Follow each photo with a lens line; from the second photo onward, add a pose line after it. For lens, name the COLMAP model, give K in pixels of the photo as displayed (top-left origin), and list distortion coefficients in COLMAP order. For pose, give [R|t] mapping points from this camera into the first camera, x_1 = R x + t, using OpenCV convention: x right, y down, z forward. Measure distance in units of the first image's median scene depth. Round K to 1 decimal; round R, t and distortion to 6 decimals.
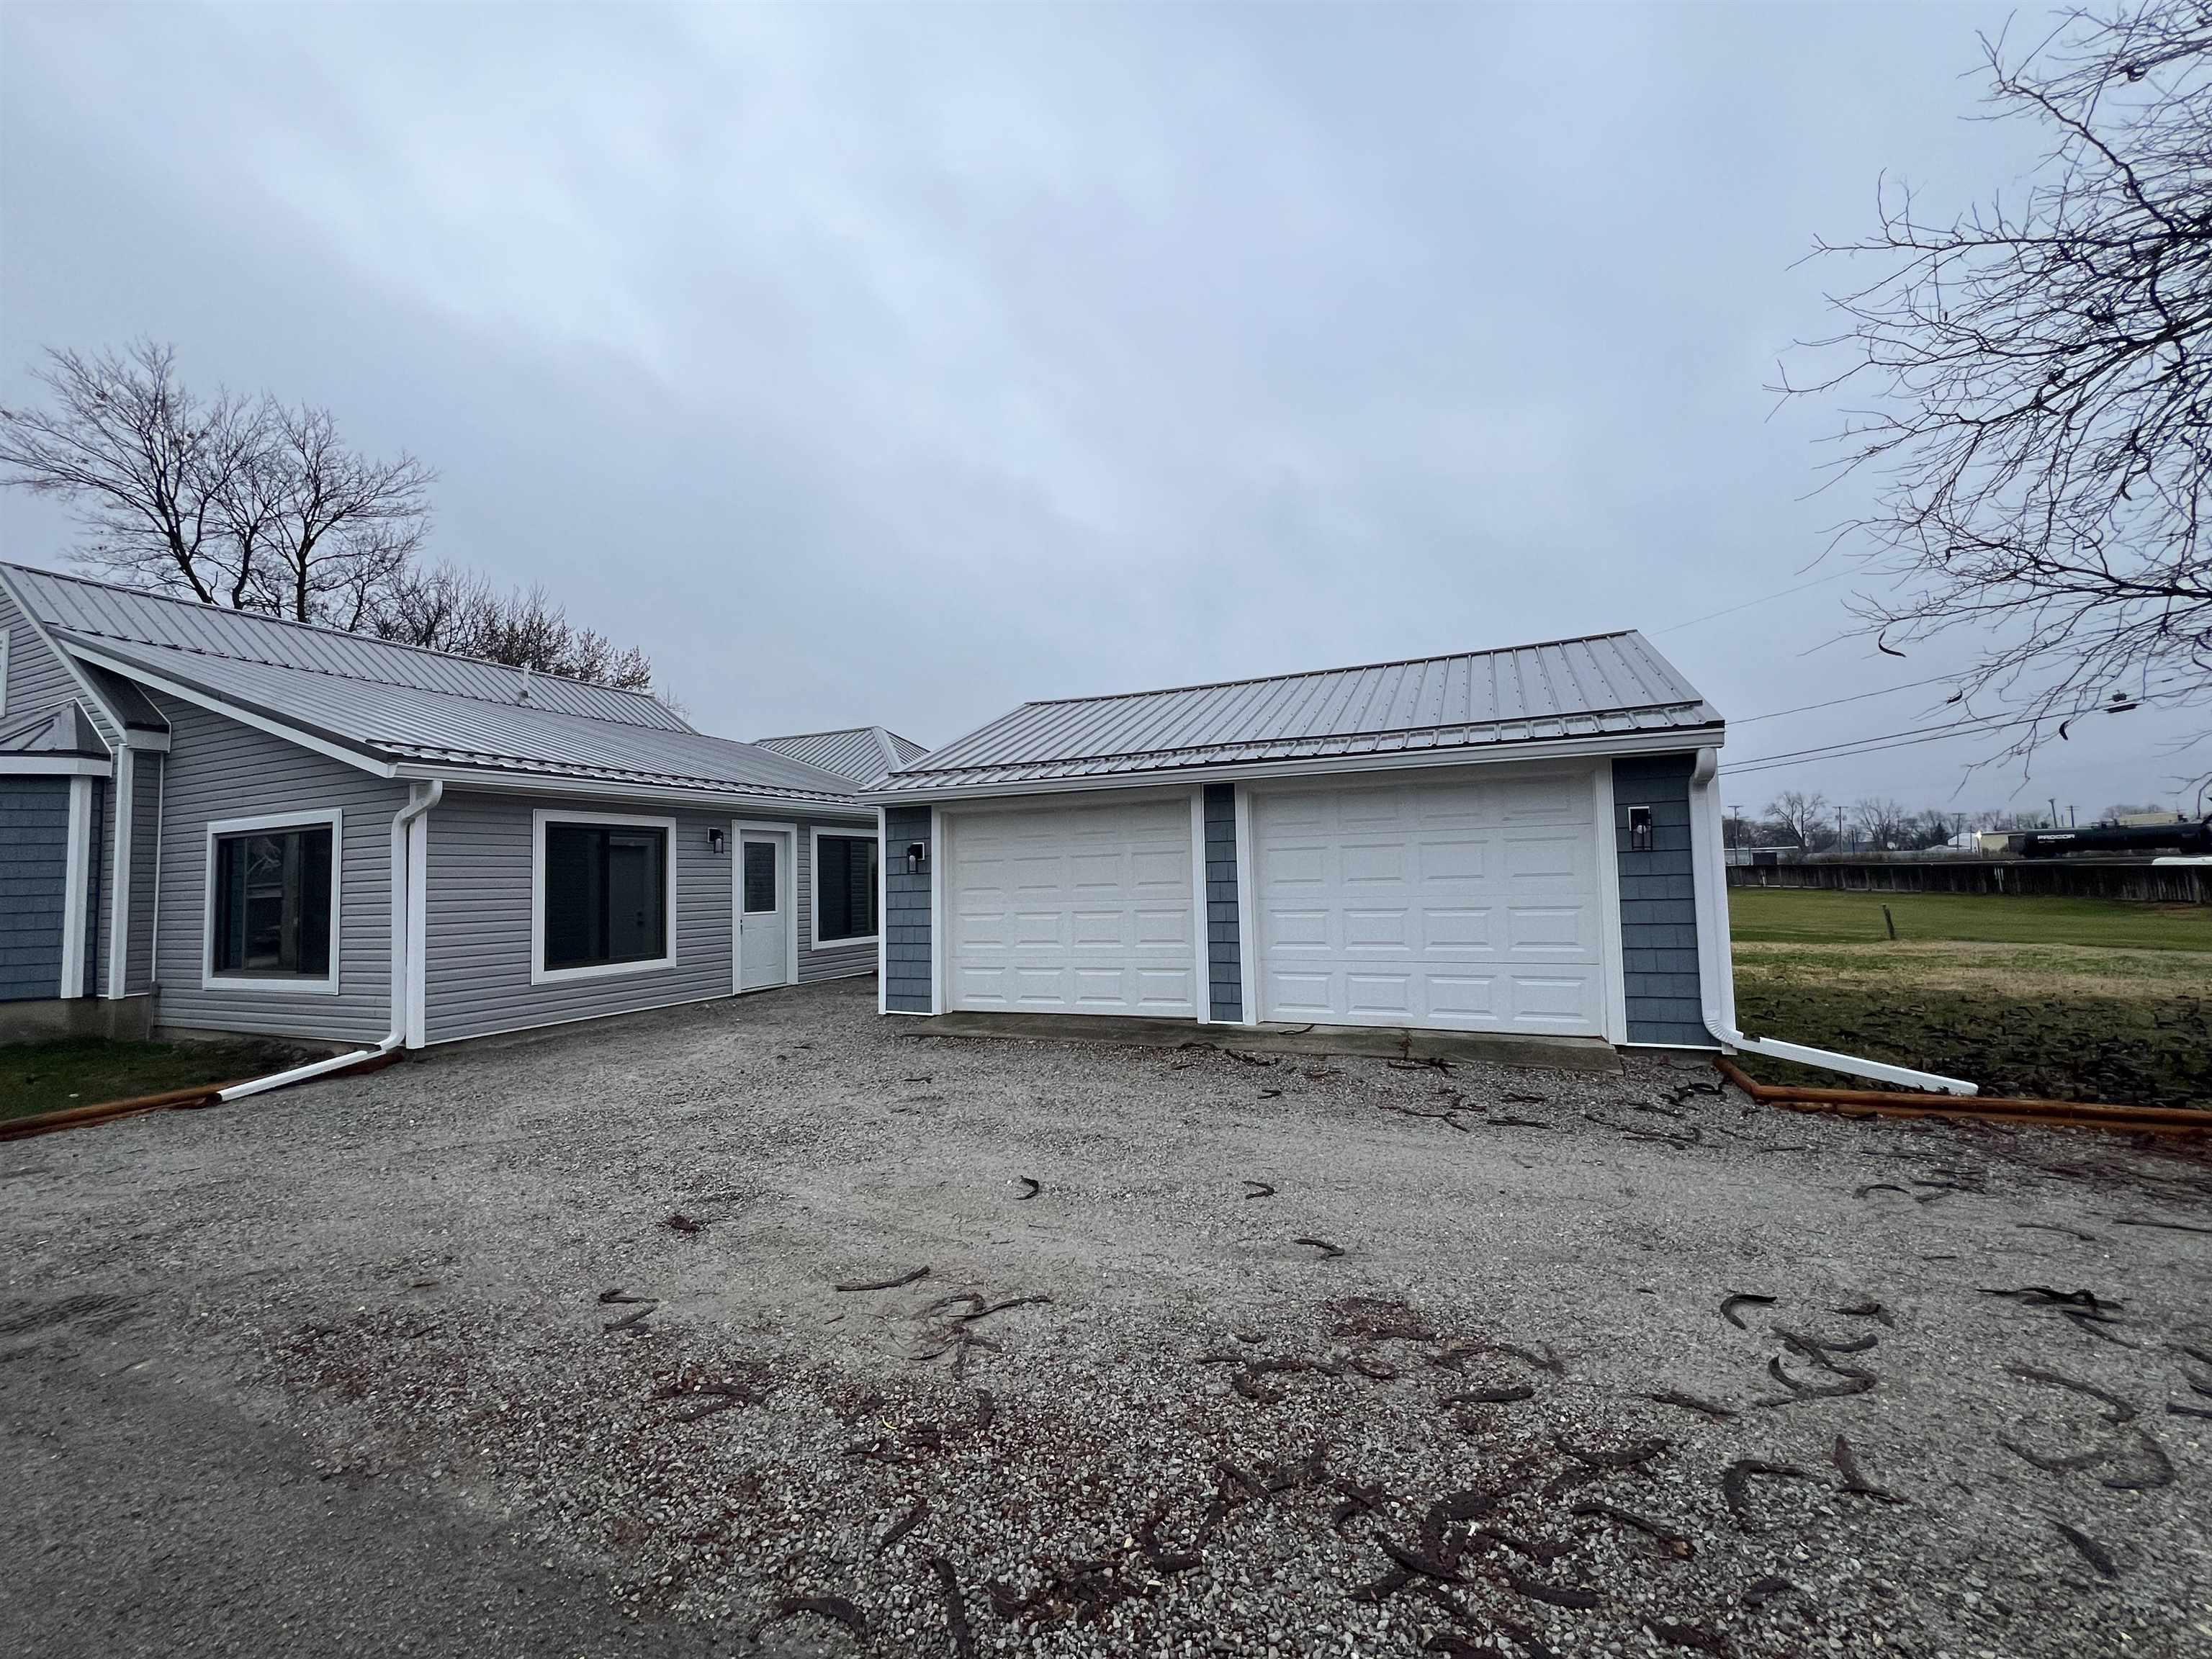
lens RADIAL K [[900.8, 0, 1107.9], [0, 900.8, 831.0], [0, 0, 1]] dist [-0.000476, 0.000152]
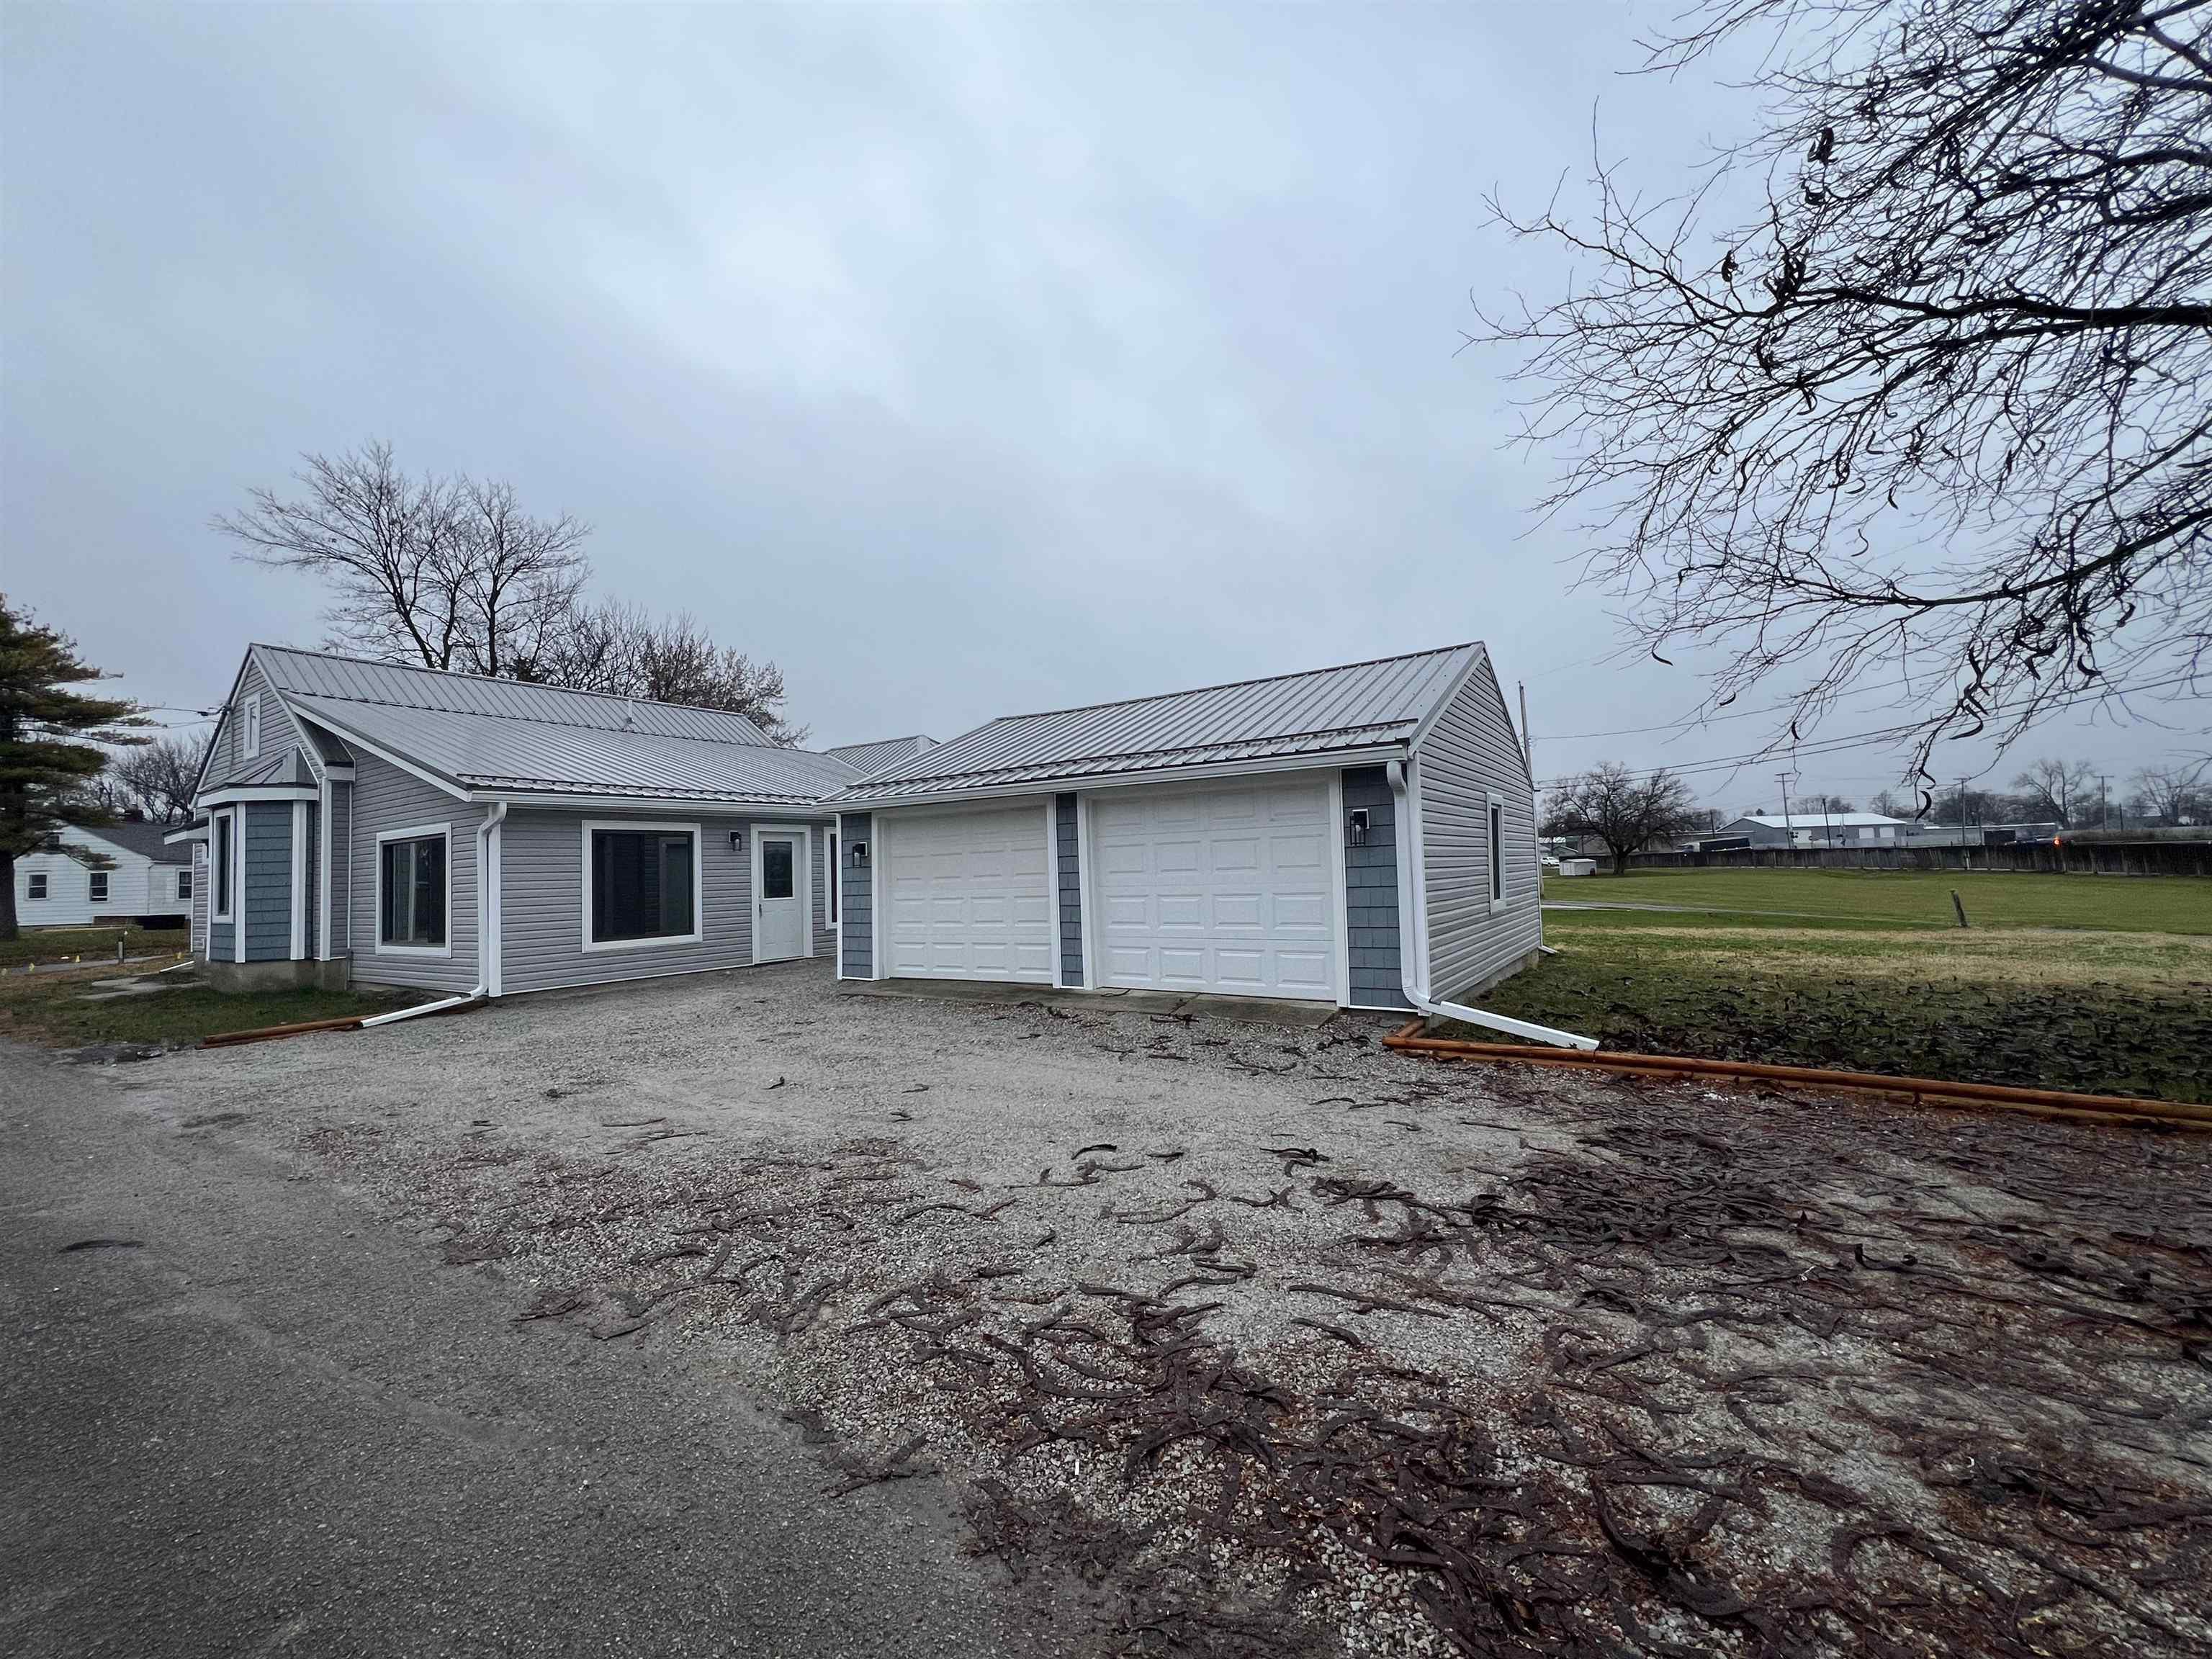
lens RADIAL K [[900.8, 0, 1107.9], [0, 900.8, 831.8], [0, 0, 1]] dist [-0.000476, 0.000152]
pose [[0.986208, -0.012749, -0.165017, 0.378225], [0.015348, 0.999777, 0.014487, -0.016158], [0.164795, -0.016820, 0.986184, -0.197224]]
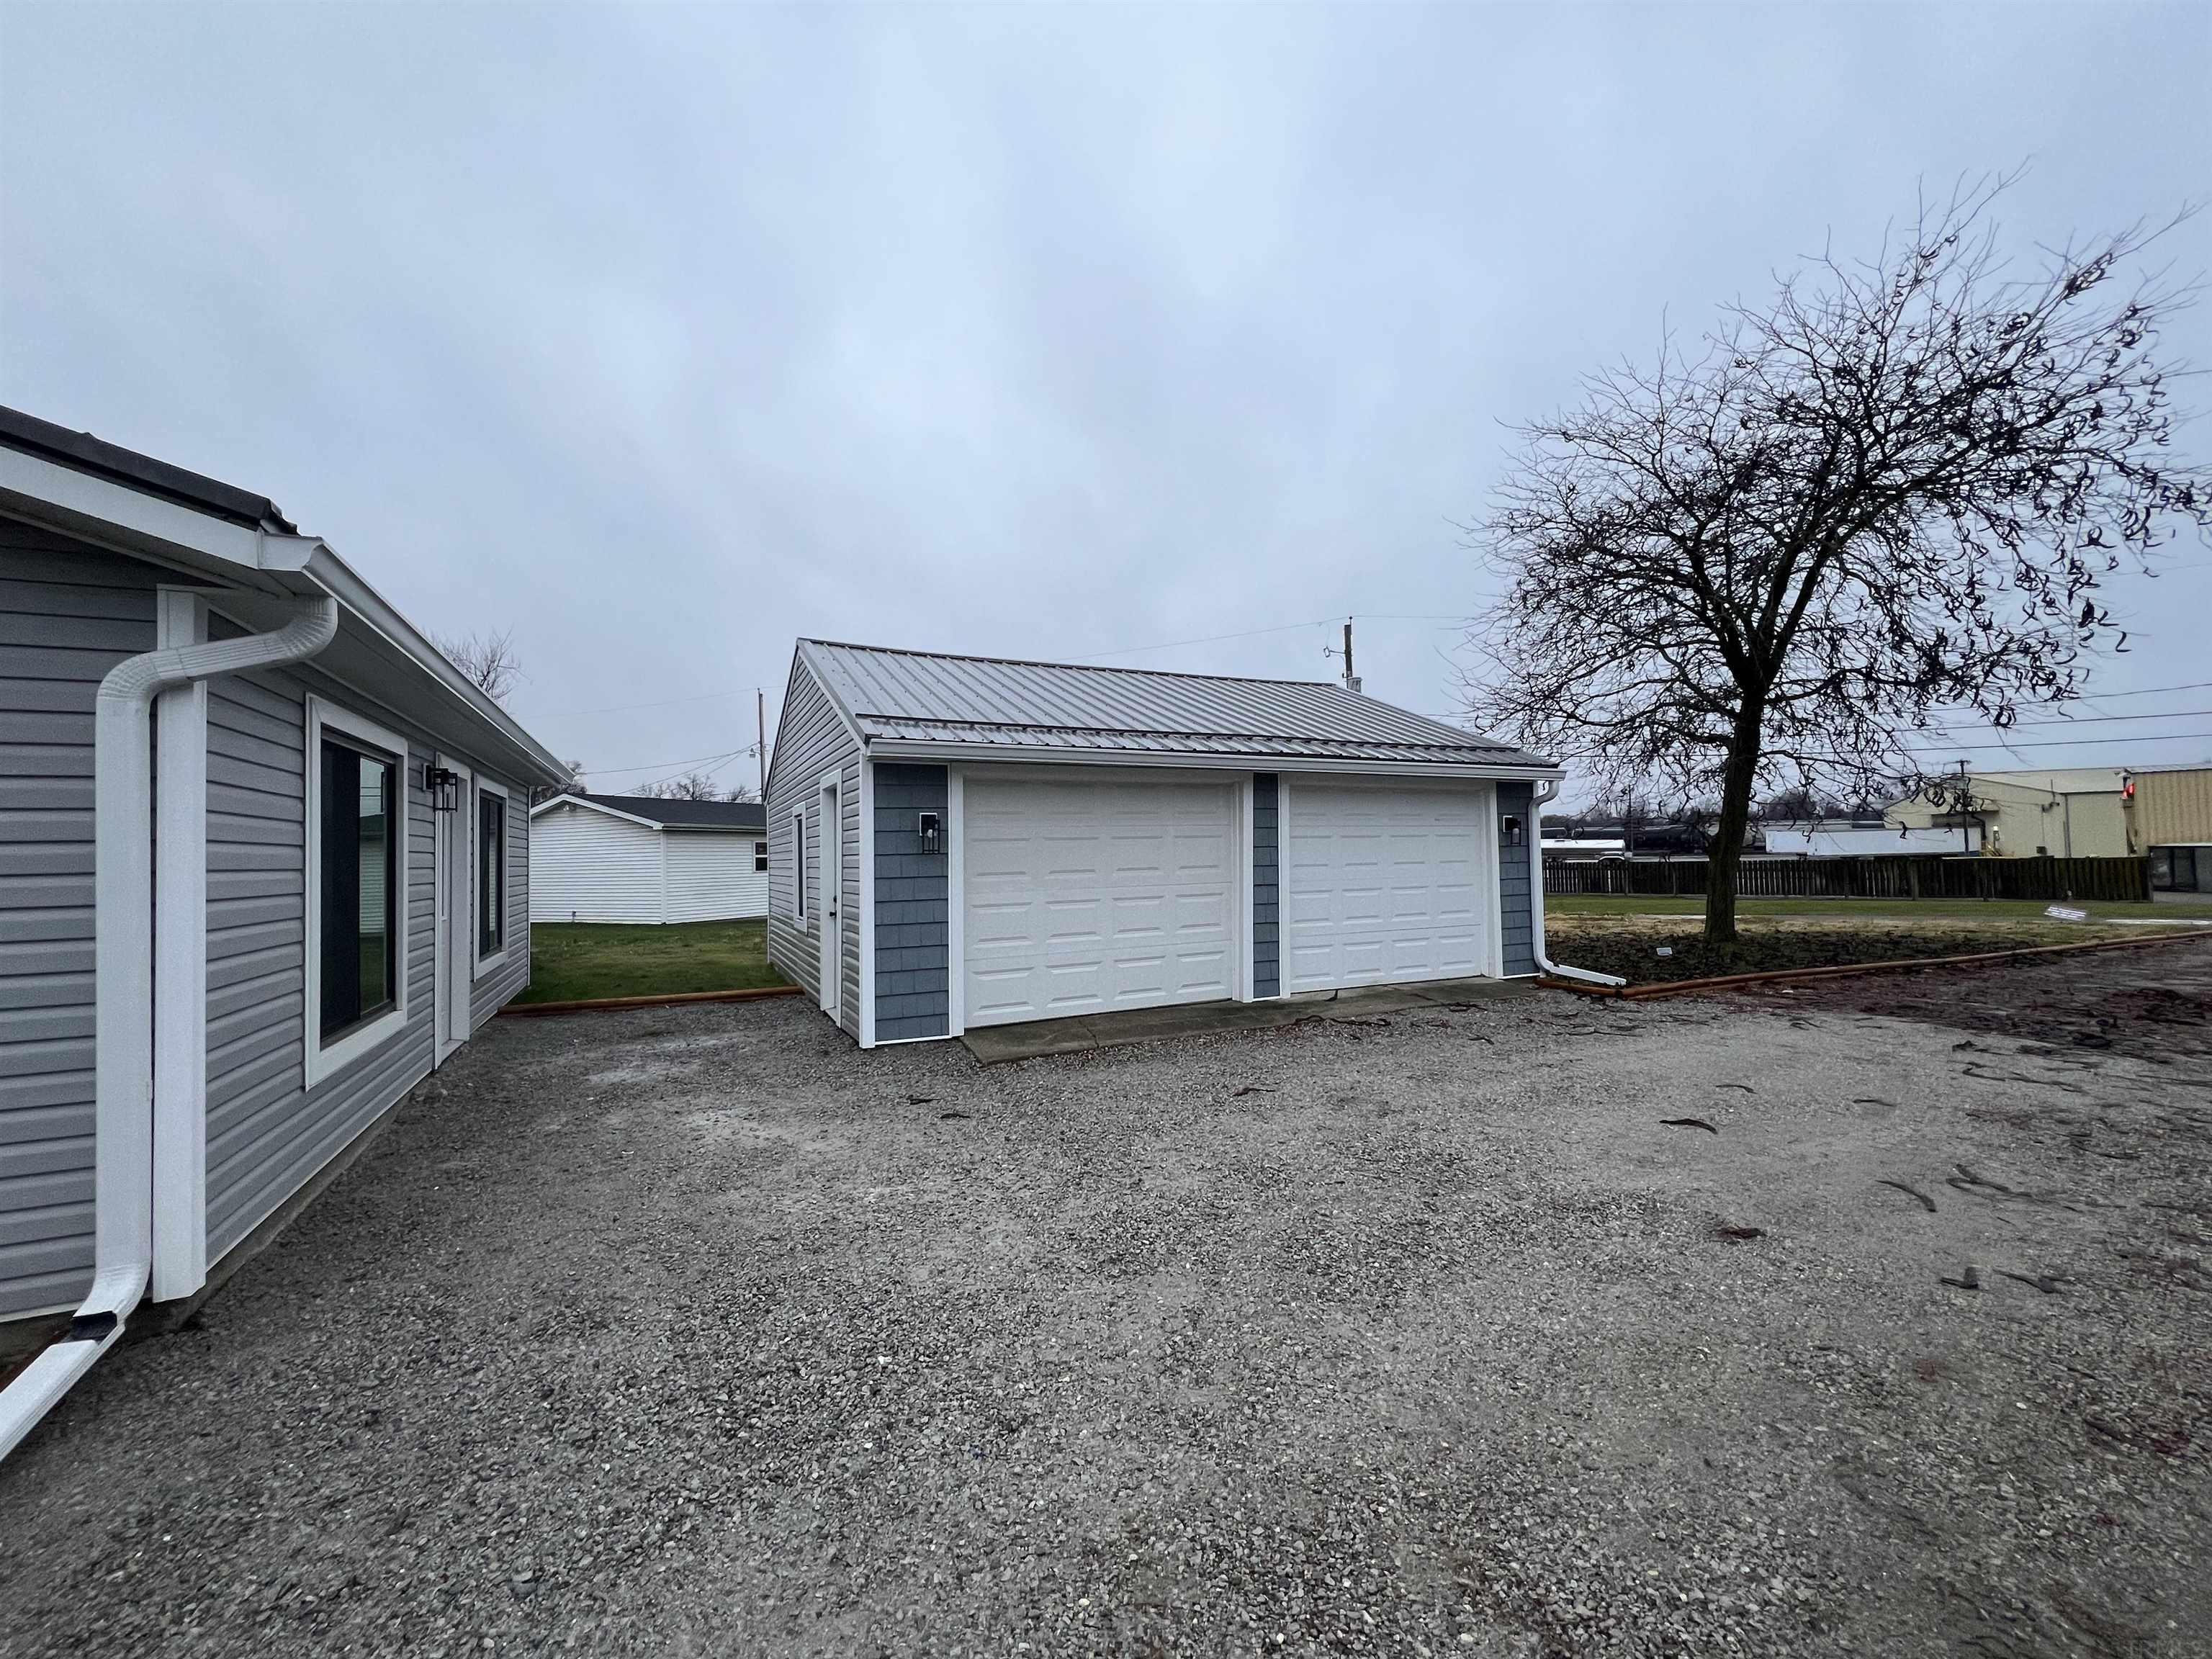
lens RADIAL K [[900.8, 0, 1107.0], [0, 900.8, 834.4], [0, 0, 1]] dist [-0.000476, 0.000152]
pose [[0.648357, 0.033662, 0.760592, -0.789103], [-0.041046, 0.999115, -0.009230, 0.036520], [-0.760229, -0.025235, 0.649165, 0.452225]]
